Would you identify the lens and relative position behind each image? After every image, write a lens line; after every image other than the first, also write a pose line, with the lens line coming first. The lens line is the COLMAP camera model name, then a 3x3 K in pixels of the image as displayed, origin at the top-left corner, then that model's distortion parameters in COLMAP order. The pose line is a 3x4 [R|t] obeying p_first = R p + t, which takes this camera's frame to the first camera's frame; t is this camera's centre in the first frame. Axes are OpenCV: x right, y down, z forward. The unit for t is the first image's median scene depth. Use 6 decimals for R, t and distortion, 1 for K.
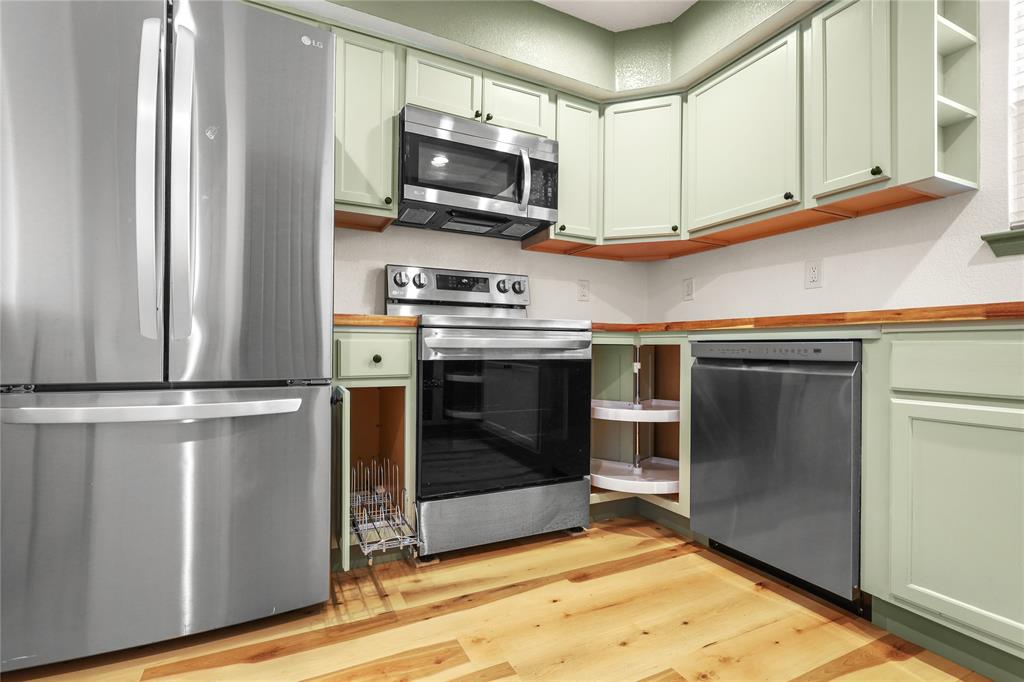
lens RADIAL K [[478.7, 0, 513.8], [0, 478.7, 348.1], [0, 0, 1]] dist [0.001184, 0.000576]
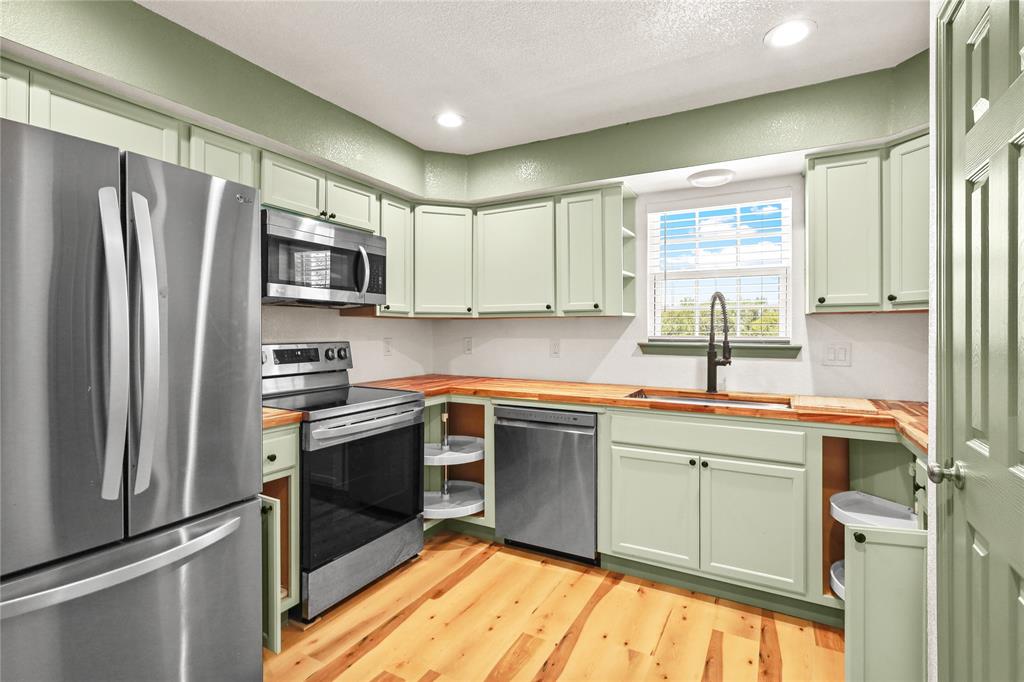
lens RADIAL K [[478.7, 0, 514.0], [0, 478.7, 334.4], [0, 0, 1]] dist [0.001184, 0.000576]
pose [[0.819020, -0.010980, 0.573660, -0.414267], [0.003277, 0.999890, 0.014459, -0.252338], [-0.573755, -0.009963, 0.818966, -0.212178]]
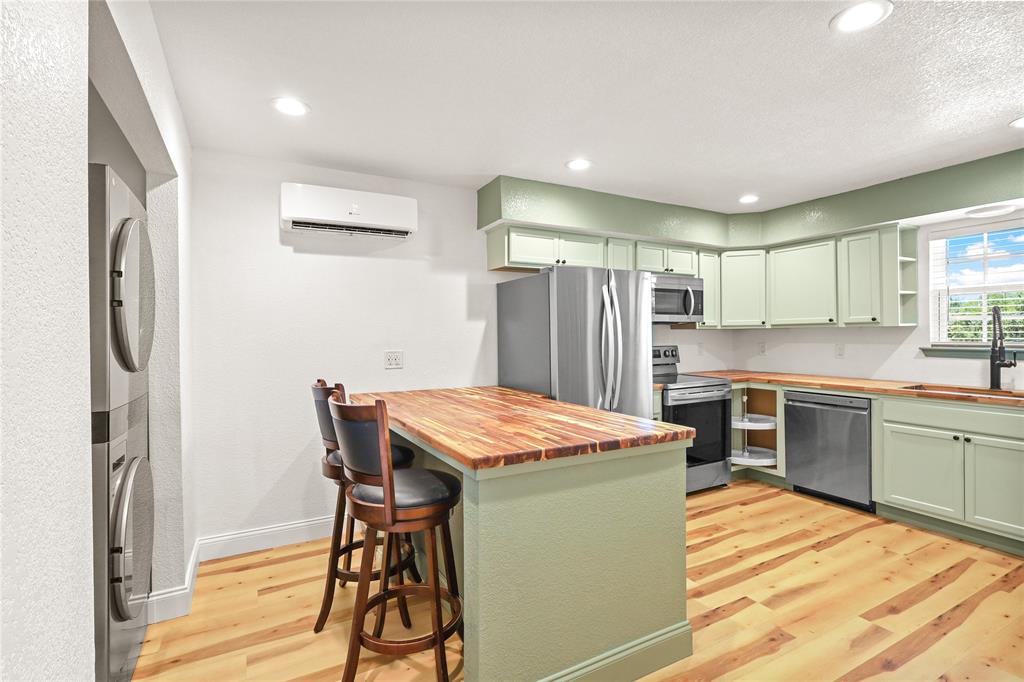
lens RADIAL K [[478.7, 0, 510.6], [0, 478.7, 337.6], [0, 0, 1]] dist [0.001184, 0.000576]
pose [[0.998980, -0.017406, 0.041671, -0.904410], [0.016990, 0.999802, 0.010324, -0.288249], [-0.041843, -0.009606, 0.999078, -1.020149]]
